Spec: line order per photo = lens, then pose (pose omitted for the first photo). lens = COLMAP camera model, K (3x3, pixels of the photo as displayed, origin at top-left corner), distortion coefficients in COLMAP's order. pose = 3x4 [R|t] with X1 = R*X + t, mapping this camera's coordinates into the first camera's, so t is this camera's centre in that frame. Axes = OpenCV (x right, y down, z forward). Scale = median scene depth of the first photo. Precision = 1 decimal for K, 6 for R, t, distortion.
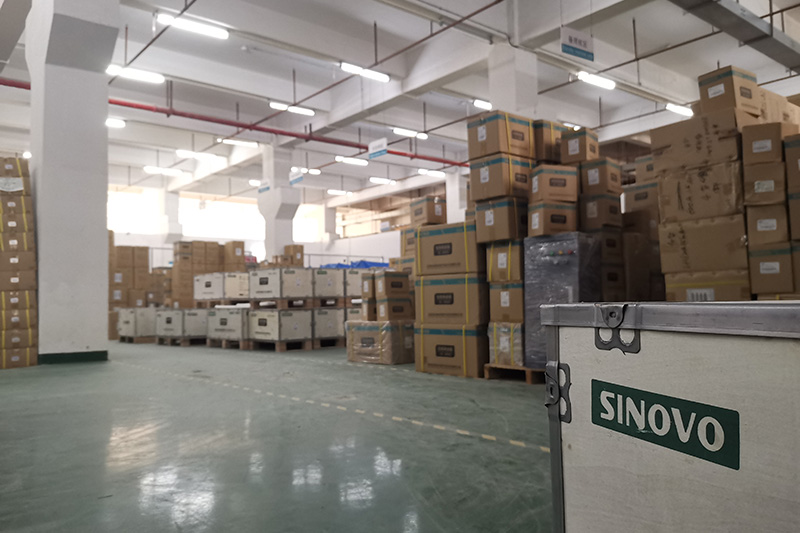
lens RADIAL K [[630.2, 0, 400.0], [0, 630.2, 266.5], [0, 0, 1]] dist [0.073220, -0.091679]
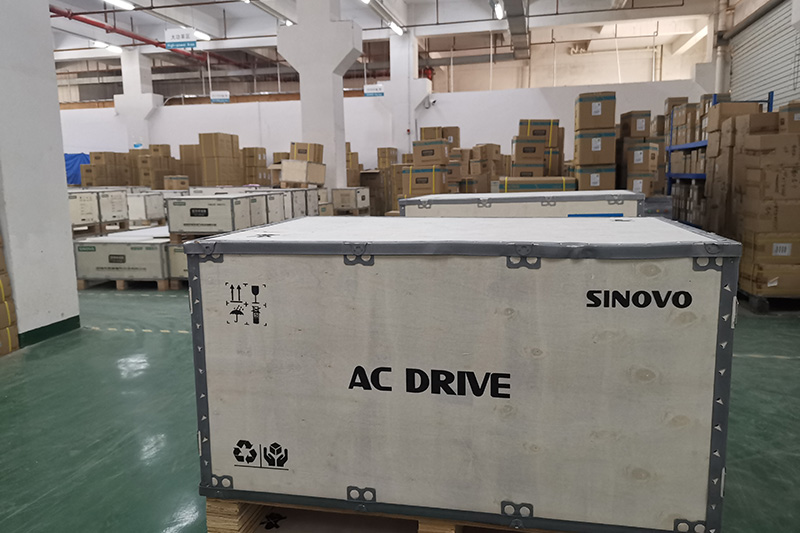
lens RADIAL K [[630.2, 0, 400.0], [0, 630.2, 266.5], [0, 0, 1]] dist [0.073220, -0.091679]
pose [[0.789185, -0.083878, 0.608401, -0.659156], [-0.032596, 0.983513, 0.177875, -0.083970], [-0.613290, -0.160208, 0.773440, 0.173159]]
